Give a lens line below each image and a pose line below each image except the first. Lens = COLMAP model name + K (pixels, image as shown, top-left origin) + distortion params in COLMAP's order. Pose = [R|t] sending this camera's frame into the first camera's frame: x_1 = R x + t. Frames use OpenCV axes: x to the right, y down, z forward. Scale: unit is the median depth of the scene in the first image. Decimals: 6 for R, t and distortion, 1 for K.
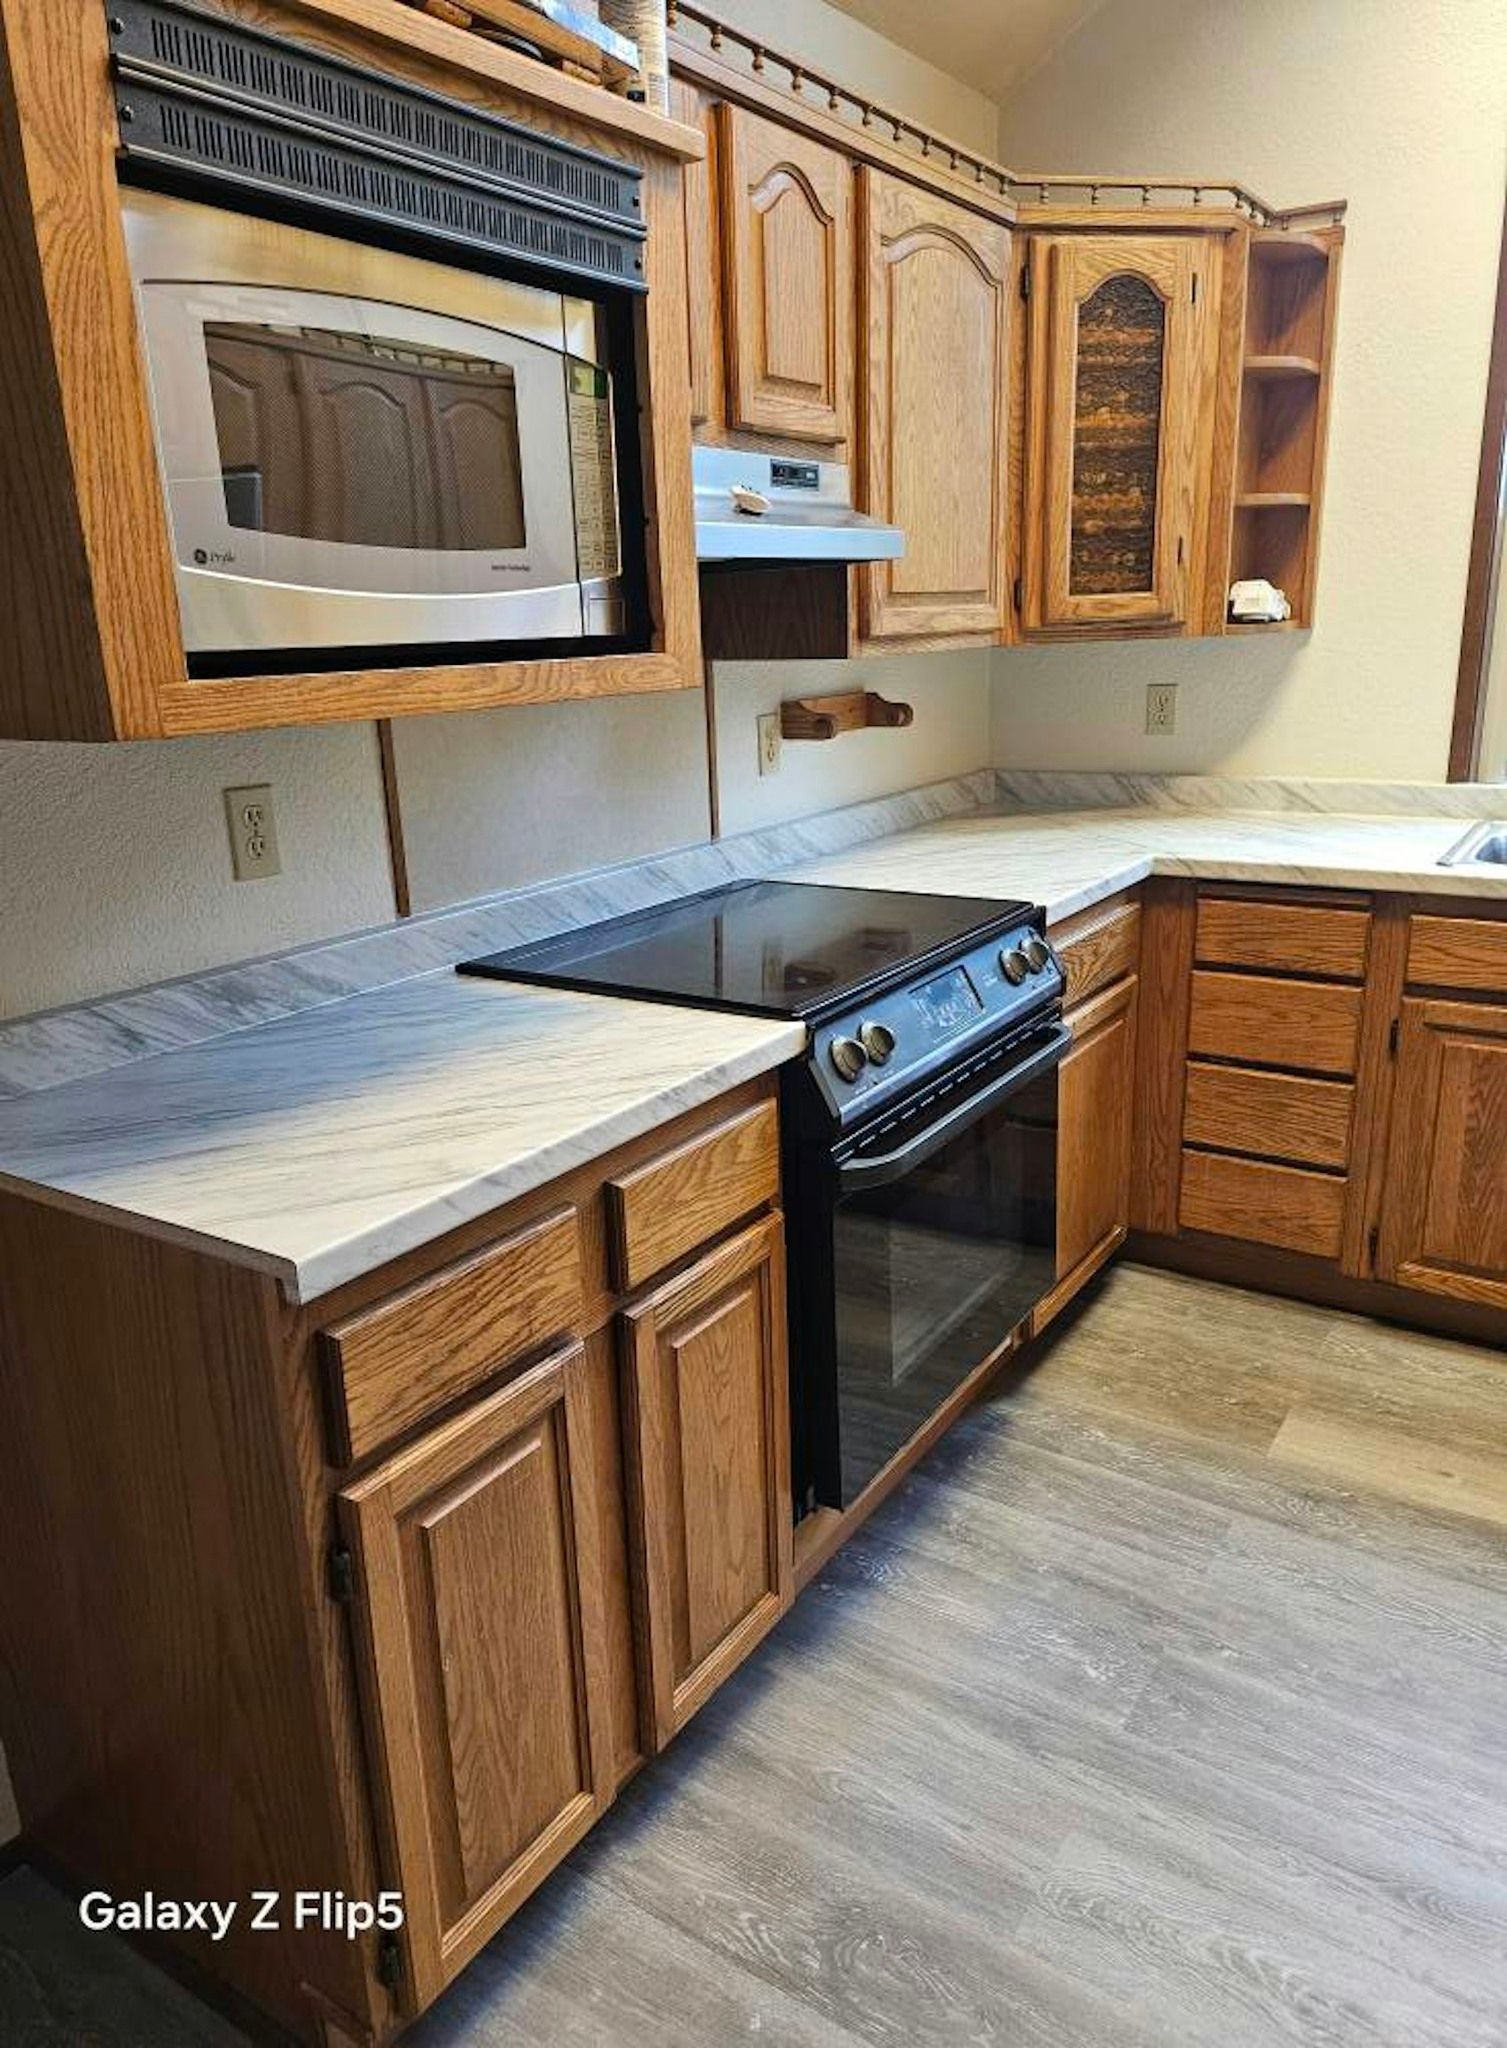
lens RADIAL K [[1462.5, 0, 754.4], [0, 1462.5, 1023.3], [0, 0, 1]] dist [-0.005020, -0.010659]
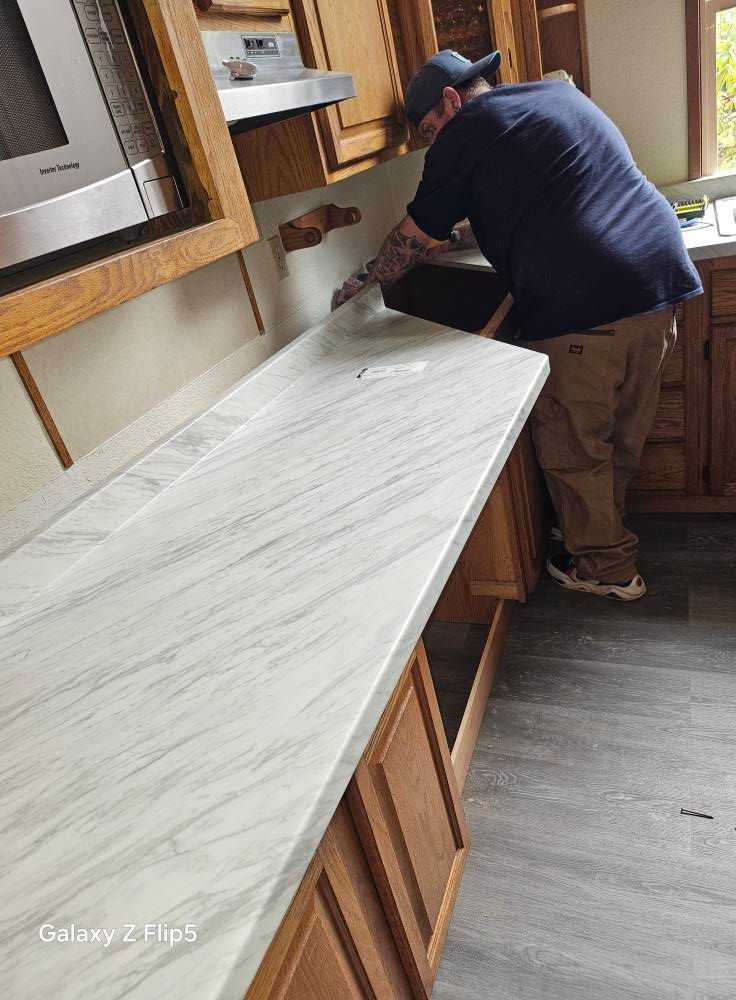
lens RADIAL K [[714.1, 0, 352.3], [0, 714.1, 511.6], [0, 0, 1]] dist [-0.005020, -0.010659]
pose [[0.961819, -0.263279, 0.074756, -0.052885], [0.244080, 0.948721, 0.200880, -0.100815], [-0.123810, -0.174964, 0.976759, 0.334526]]
